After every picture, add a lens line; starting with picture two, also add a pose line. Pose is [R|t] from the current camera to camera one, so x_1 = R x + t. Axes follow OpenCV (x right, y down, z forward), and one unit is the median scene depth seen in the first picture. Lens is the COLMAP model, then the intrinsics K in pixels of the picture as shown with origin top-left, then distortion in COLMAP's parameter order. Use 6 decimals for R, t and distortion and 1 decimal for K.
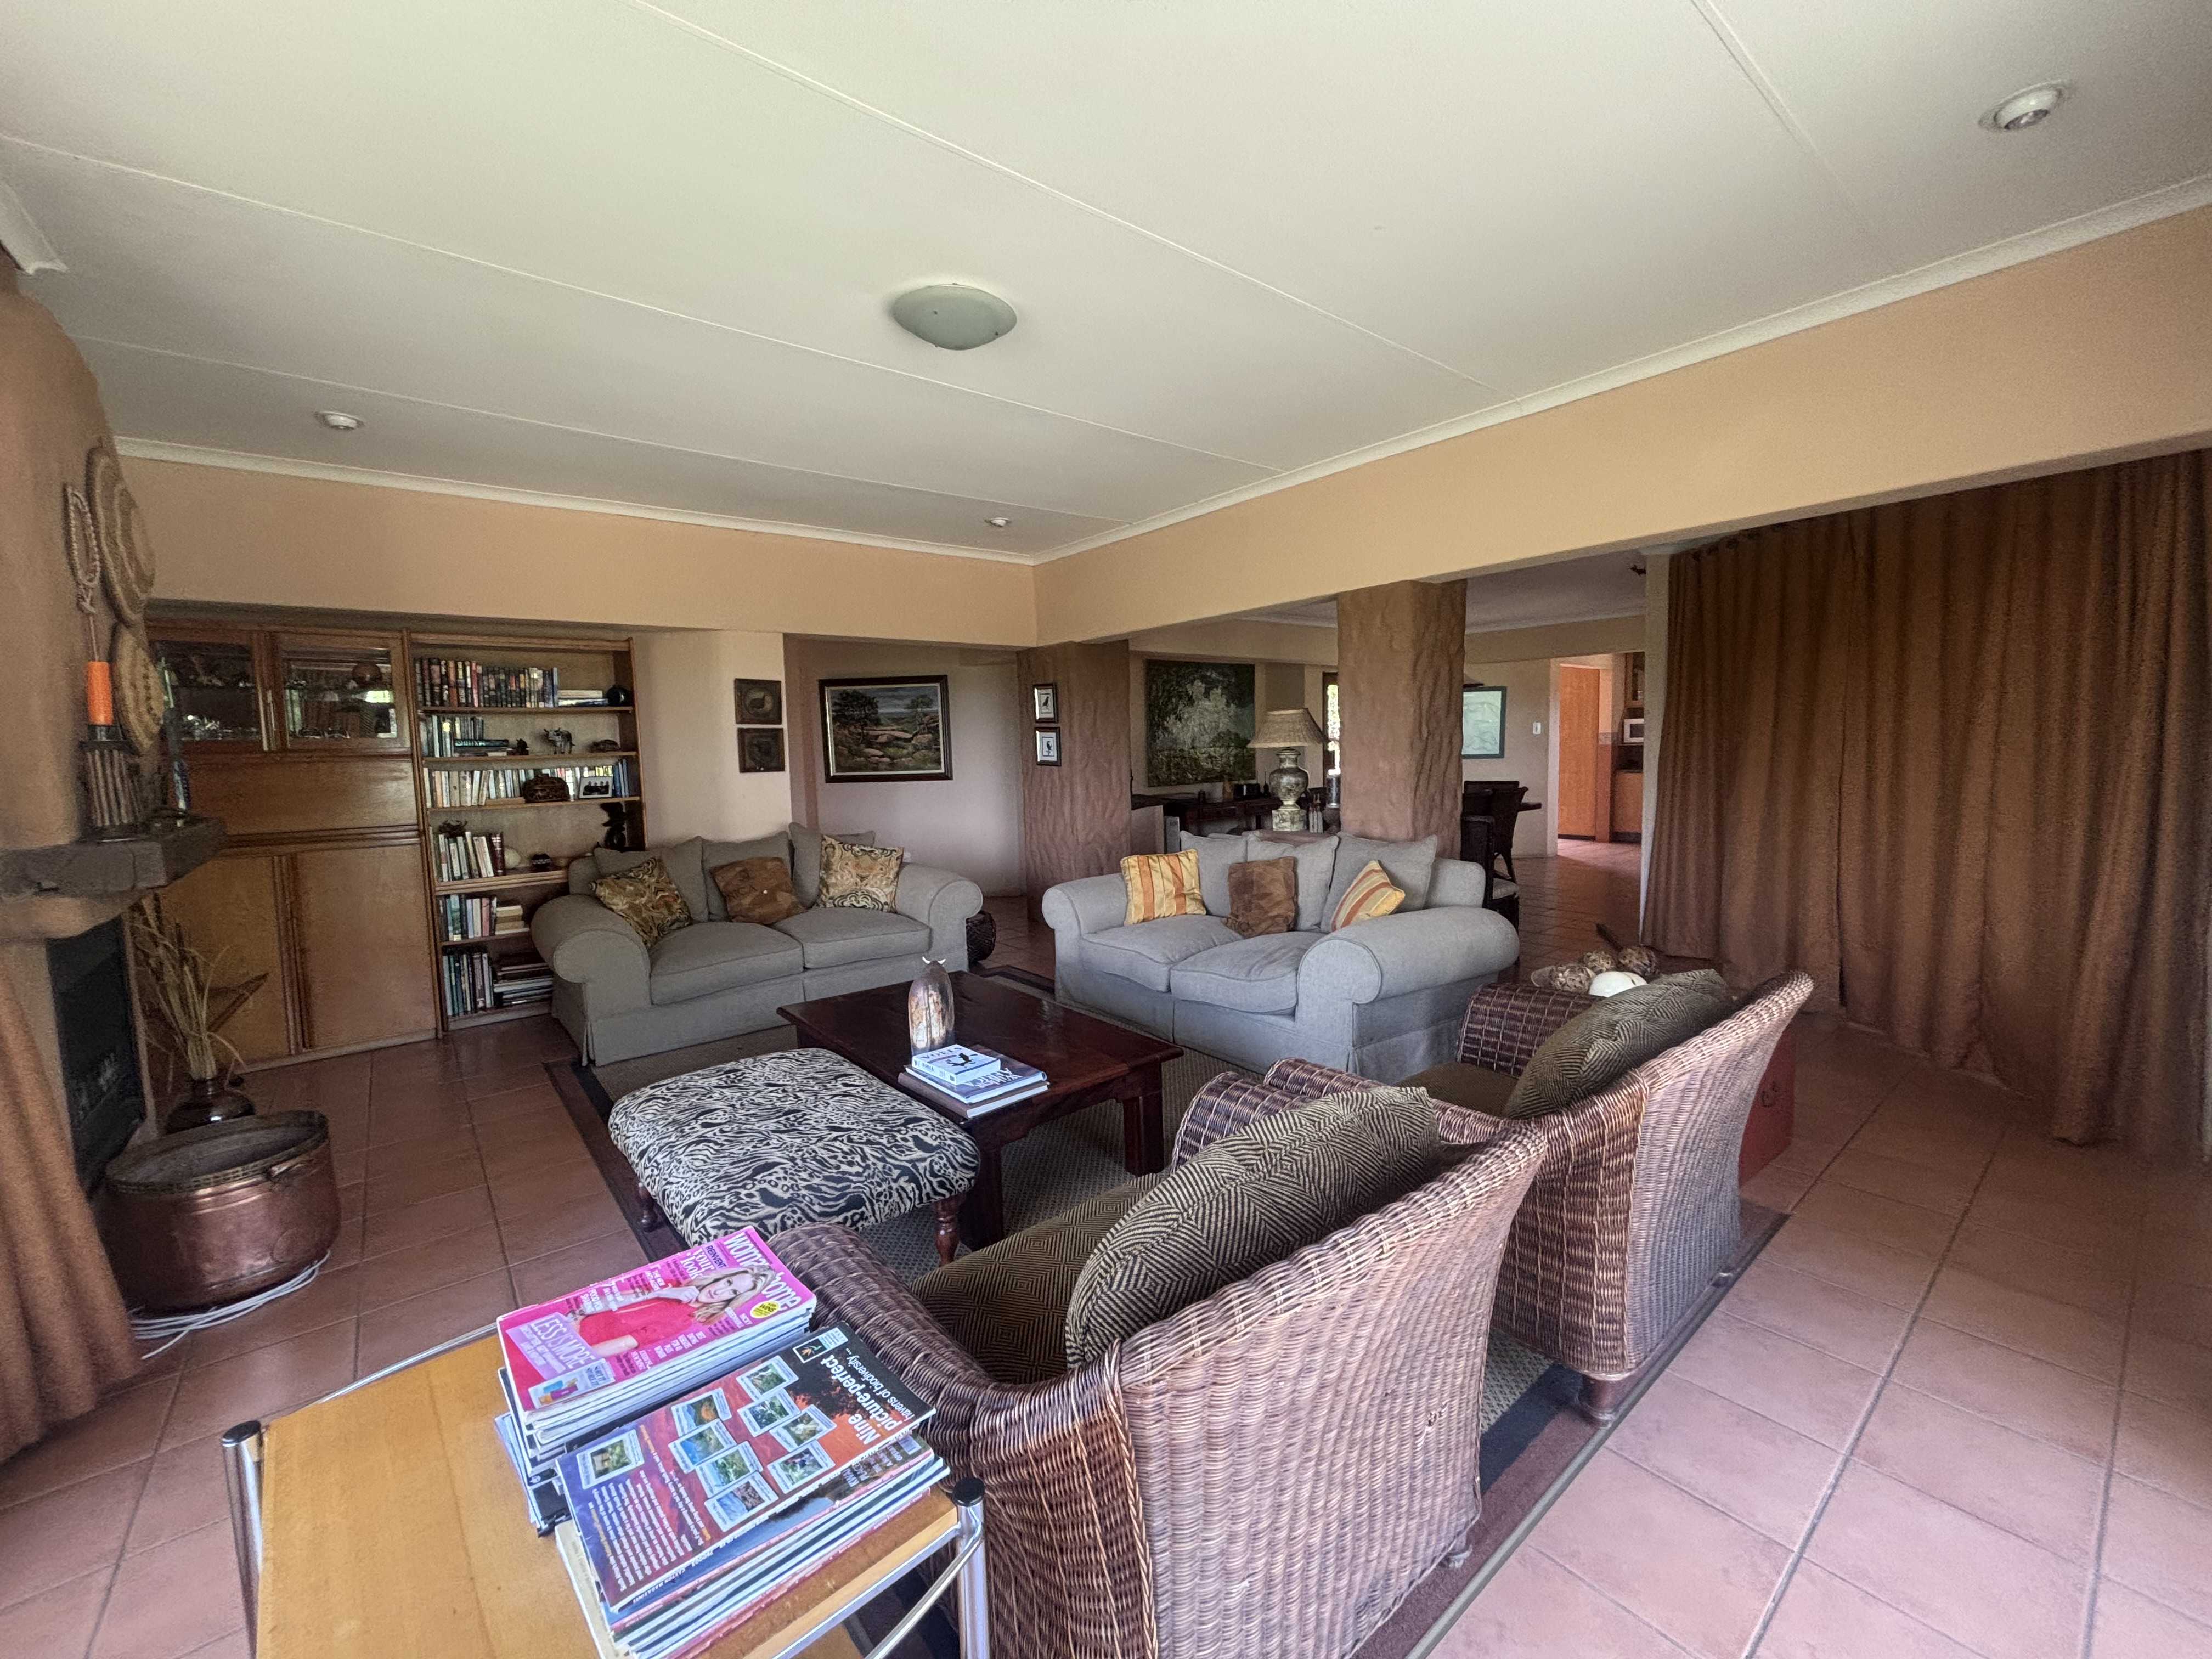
lens RADIAL K [[885.6, 0, 1106.2], [0, 885.6, 819.8], [0, 0, 1]] dist [0.007355, -0.001506]
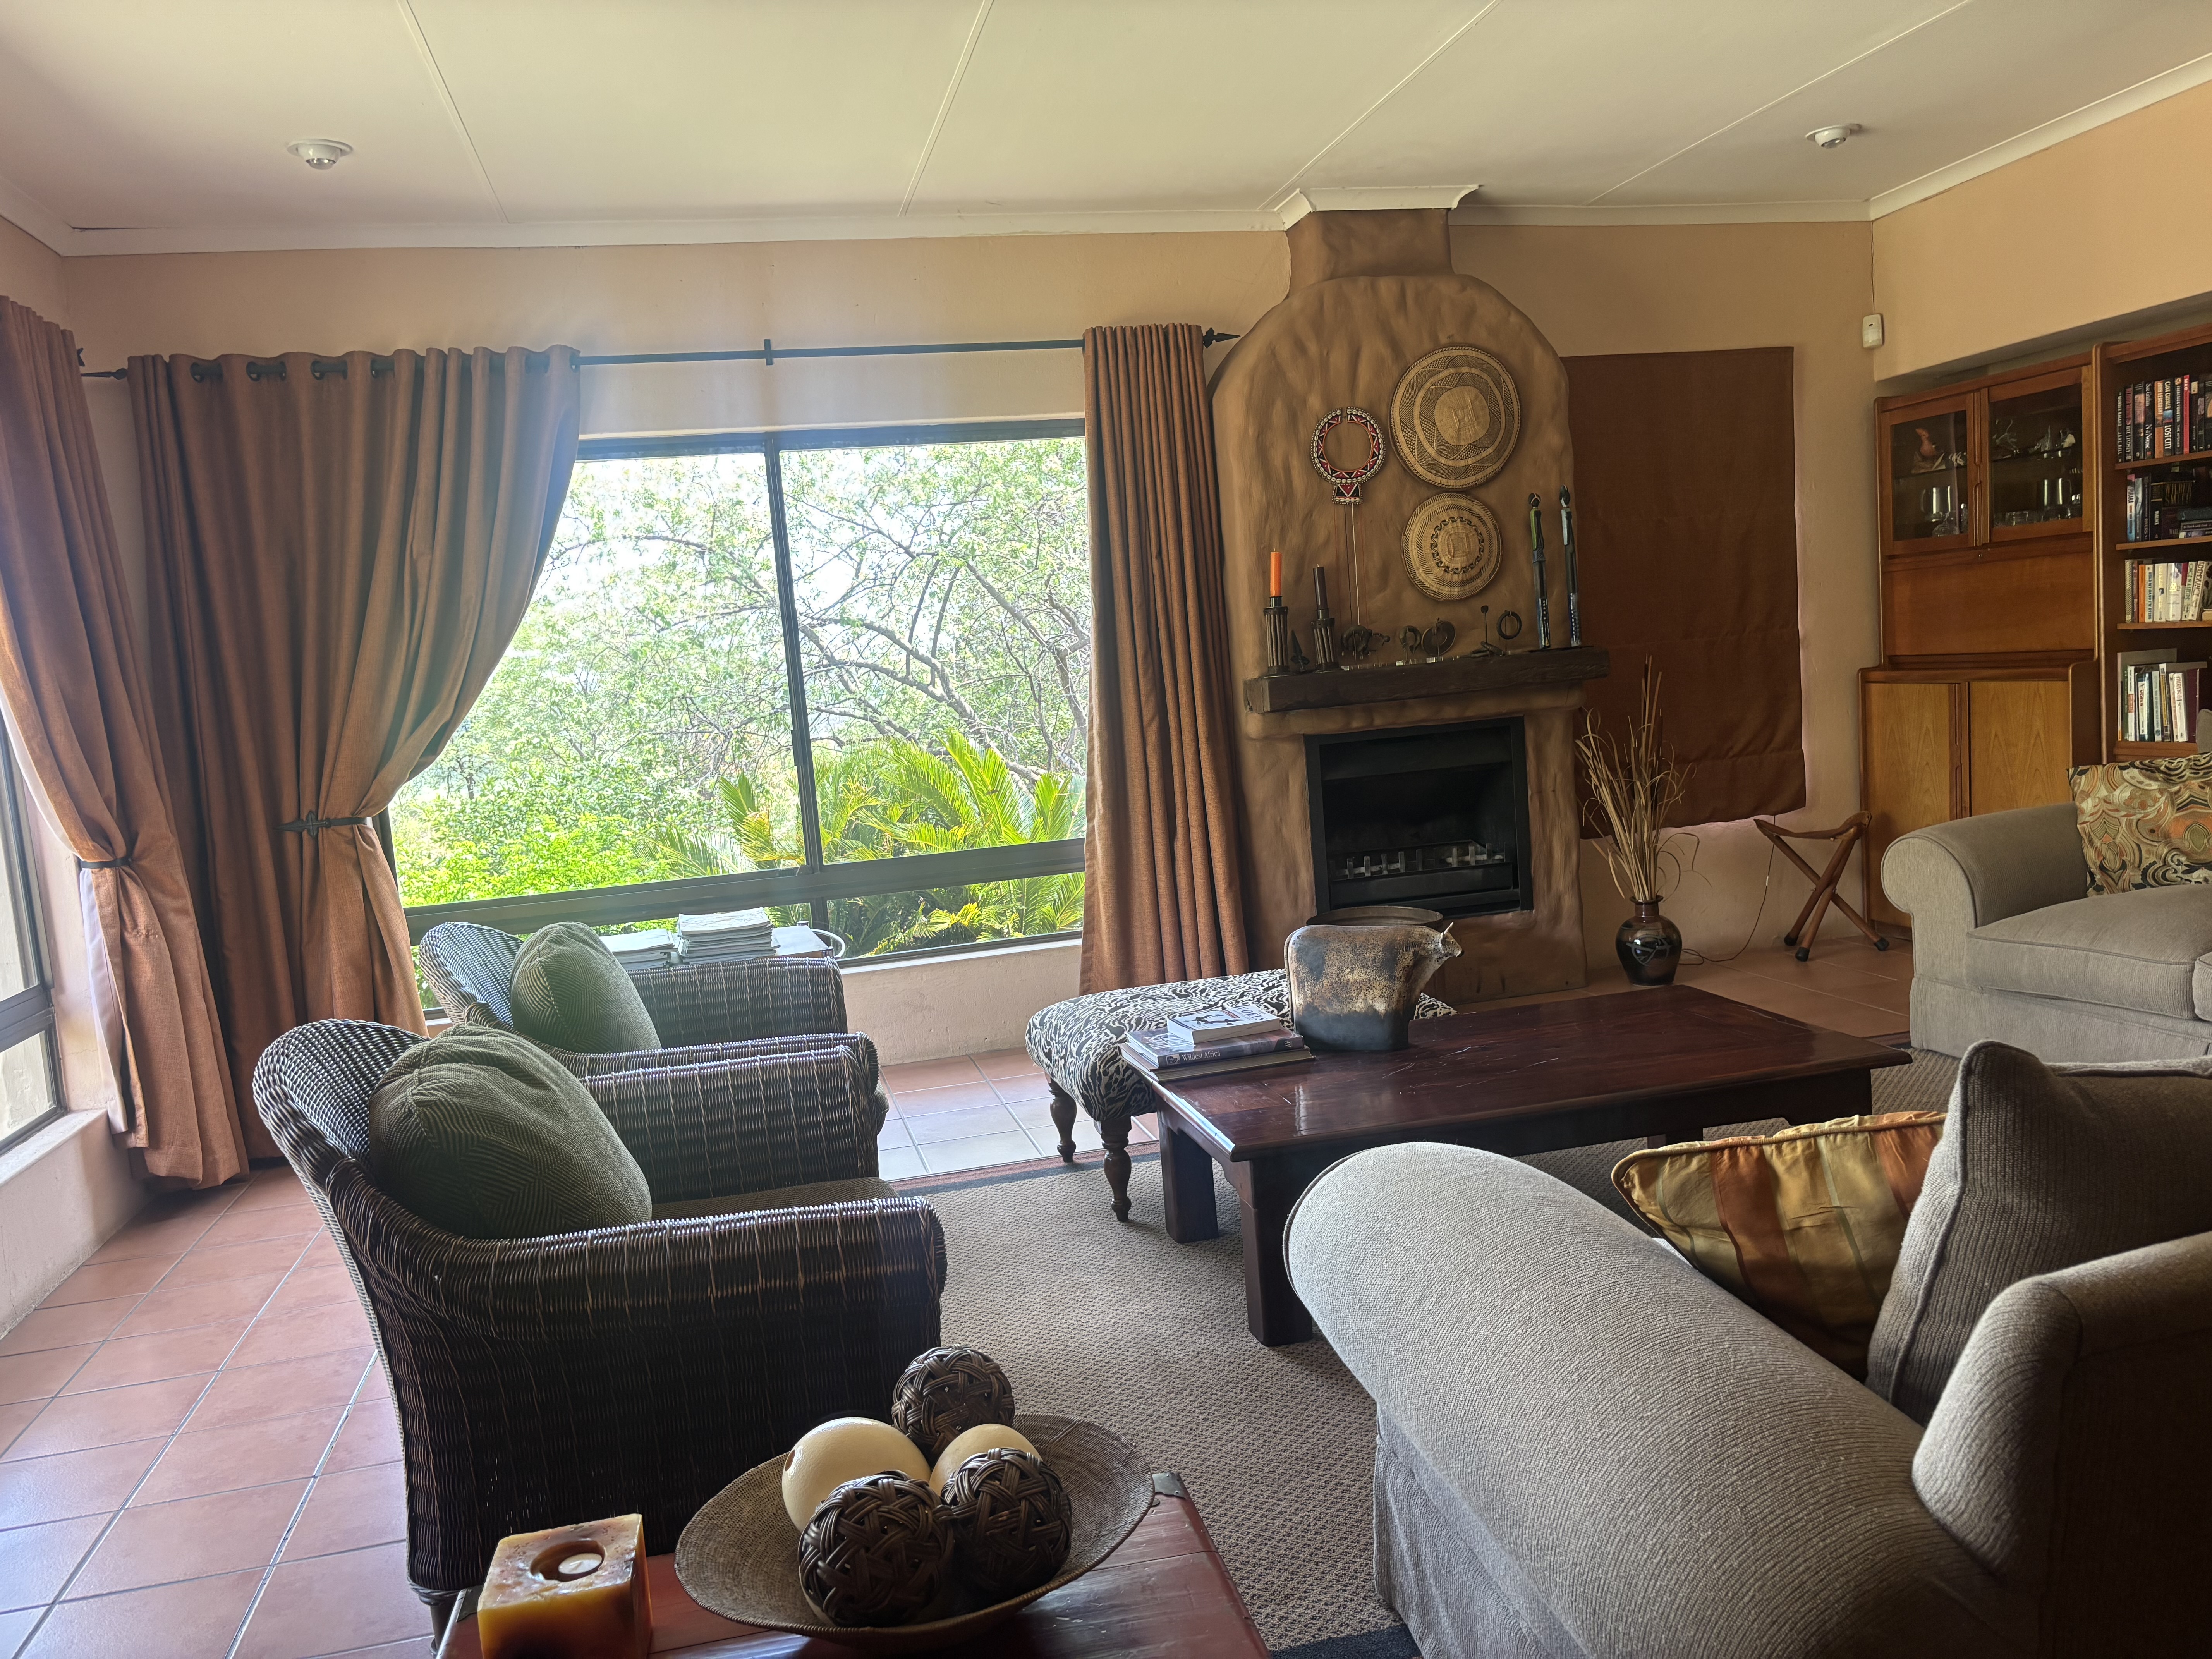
lens RADIAL K [[1676.9, 0, 1094.4], [0, 1676.9, 845.5], [0, 0, 1]] dist [0.013338, 0.014926]
pose [[-0.434038, 0.161226, -0.886350, 0.671725], [0.021271, 0.985416, 0.168830, -0.077848], [0.900643, 0.054425, -0.431138, 0.871376]]
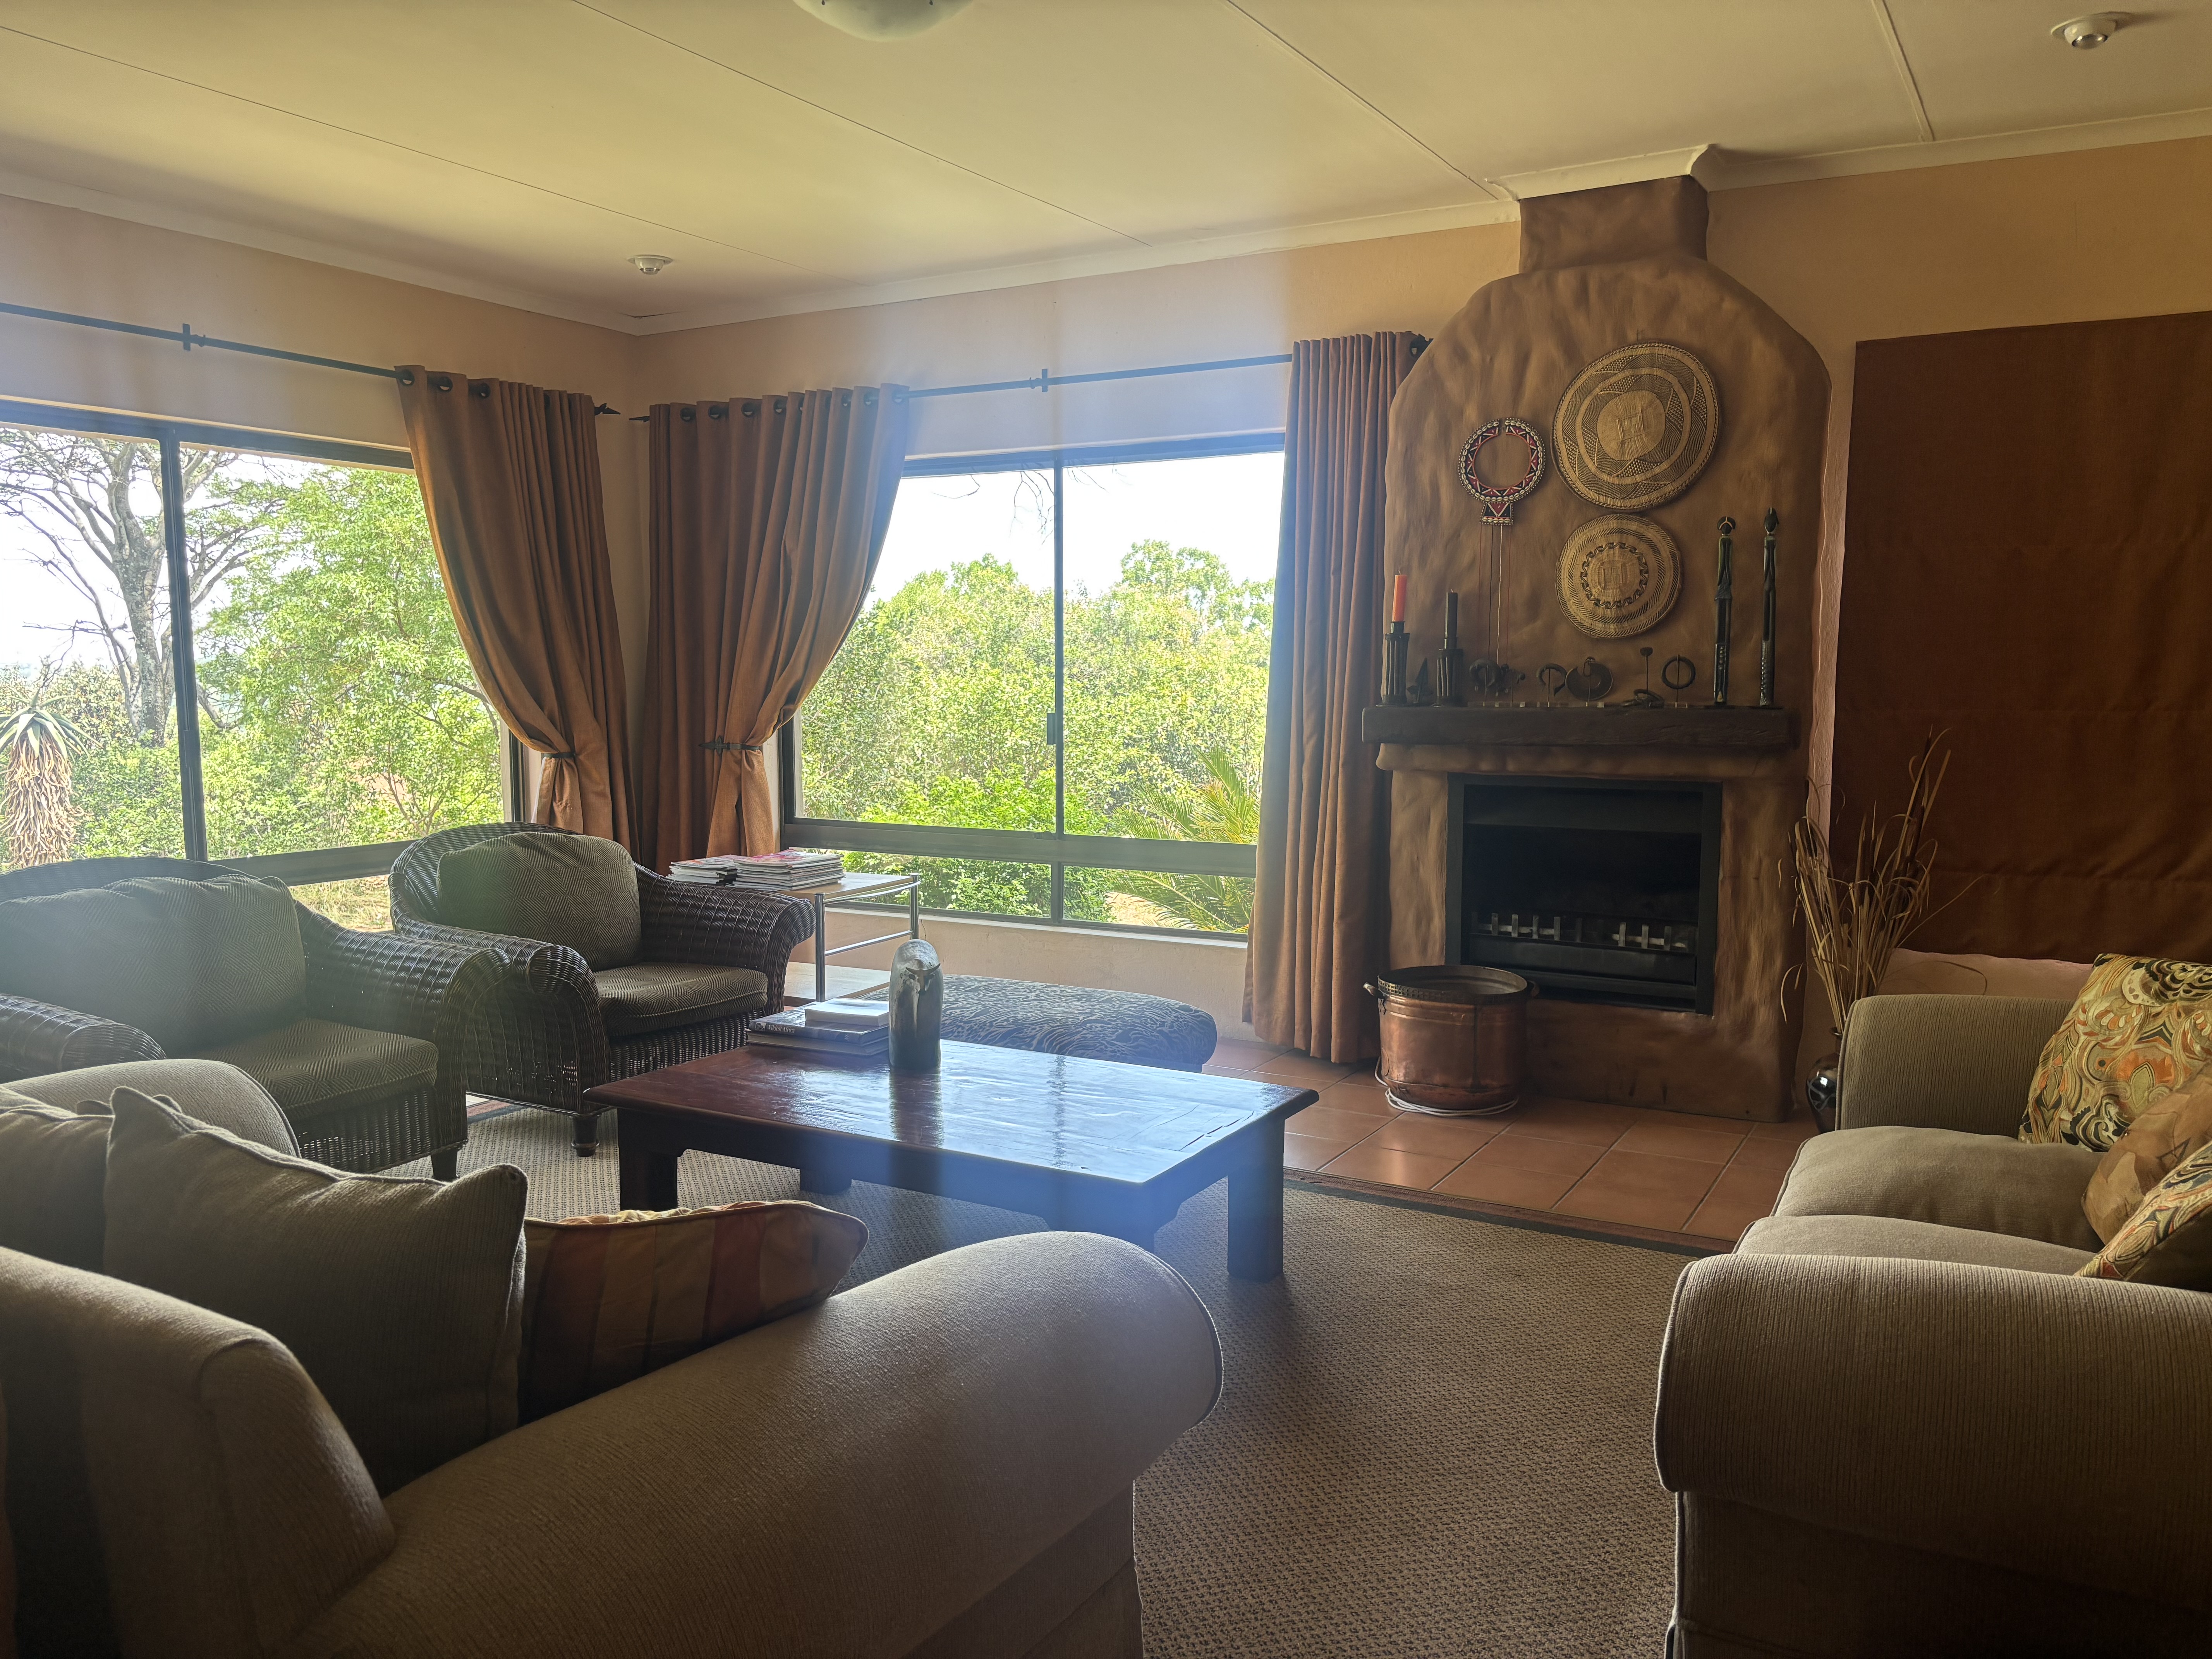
lens RADIAL K [[1676.9, 0, 1109.1], [0, 1676.9, 835.2], [0, 0, 1]] dist [0.013338, 0.014926]
pose [[-0.931936, 0.063692, -0.356985, 0.127013], [-0.003090, 0.983023, 0.183455, -0.113144], [0.362609, 0.172072, -0.915918, 1.443401]]
